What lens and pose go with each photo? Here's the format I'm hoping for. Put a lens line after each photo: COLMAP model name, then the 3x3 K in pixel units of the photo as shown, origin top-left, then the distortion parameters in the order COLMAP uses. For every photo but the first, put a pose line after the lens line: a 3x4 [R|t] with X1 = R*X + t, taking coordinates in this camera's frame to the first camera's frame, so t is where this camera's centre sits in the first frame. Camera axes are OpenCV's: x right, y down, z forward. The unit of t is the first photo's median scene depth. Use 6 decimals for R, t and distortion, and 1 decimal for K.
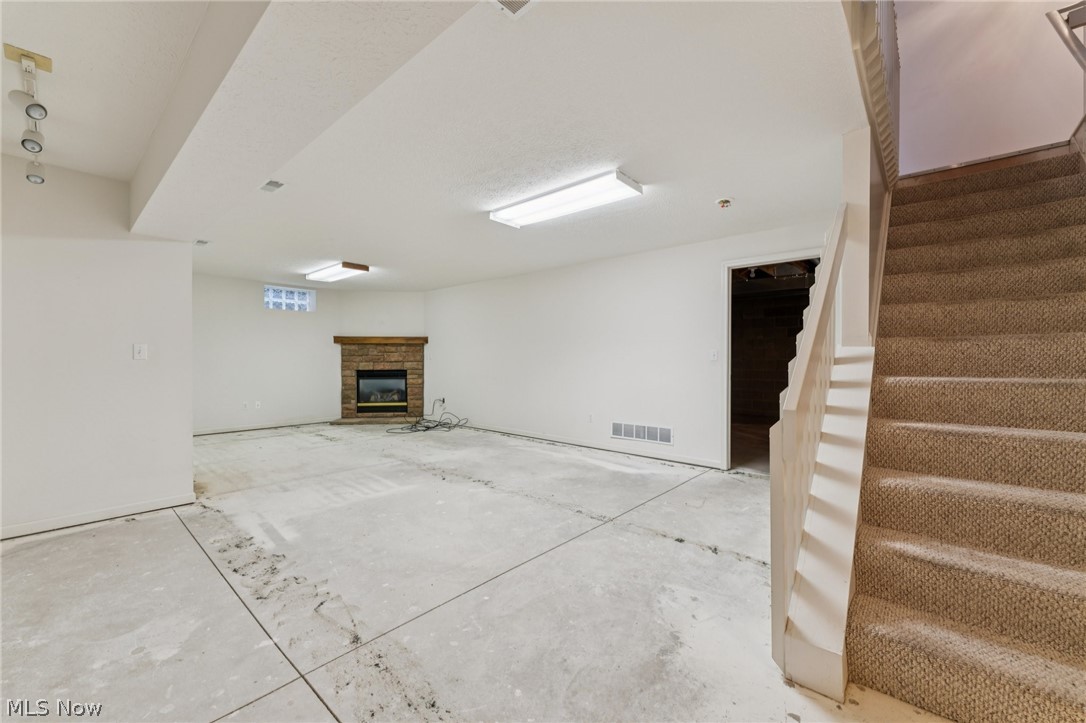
lens RADIAL K [[434.0, 0, 546.5], [0, 434.0, 359.6], [0, 0, 1]] dist [-0.003263, 0.000541]
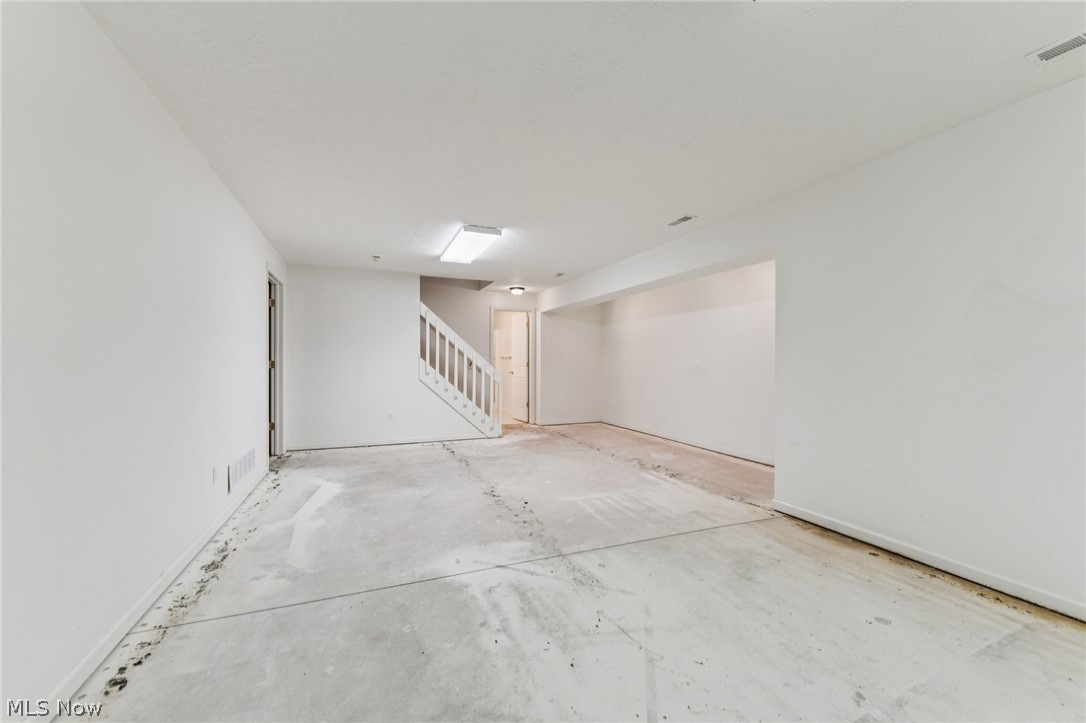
lens RADIAL K [[434.0, 0, 538.2], [0, 434.0, 361.6], [0, 0, 1]] dist [-0.003263, 0.000541]
pose [[-0.891803, -0.002292, 0.452419, -0.854217], [-0.003964, 0.999988, -0.002748, -0.001536], [-0.452407, -0.004244, -0.891801, 2.324342]]
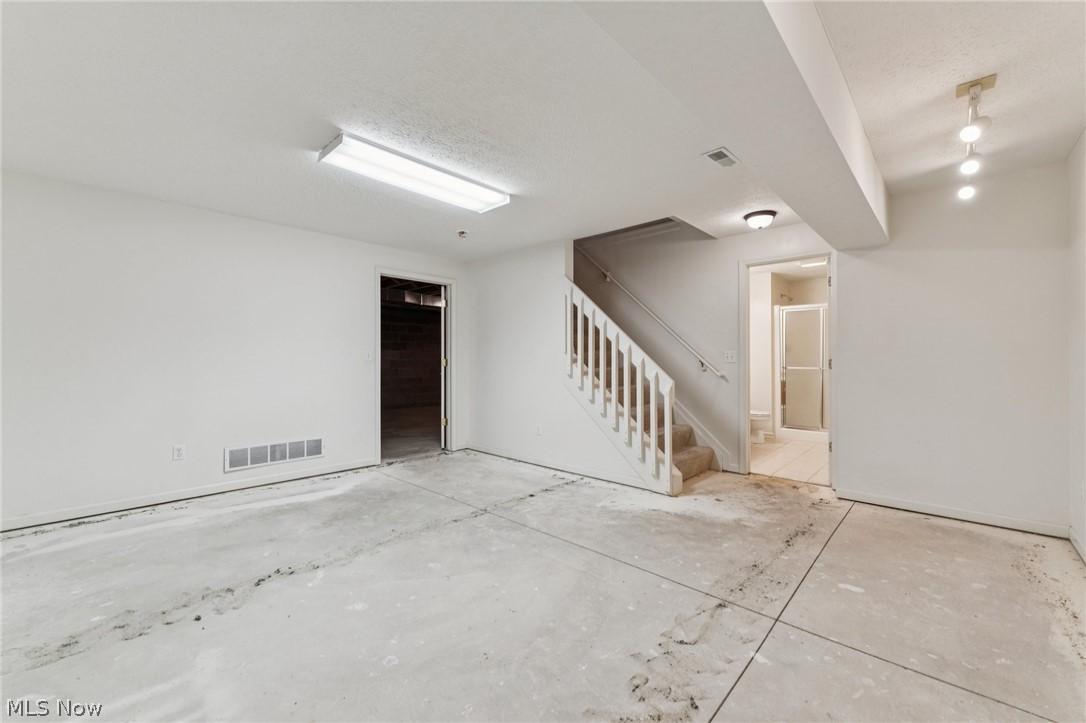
lens RADIAL K [[434.0, 0, 542.4], [0, 434.0, 358.7], [0, 0, 1]] dist [-0.003263, 0.000541]
pose [[0.037892, -0.000161, 0.999282, -0.911752], [0.000081, 1.000000, 0.000158, -0.005246], [-0.999282, 0.000074, 0.037892, 0.811837]]
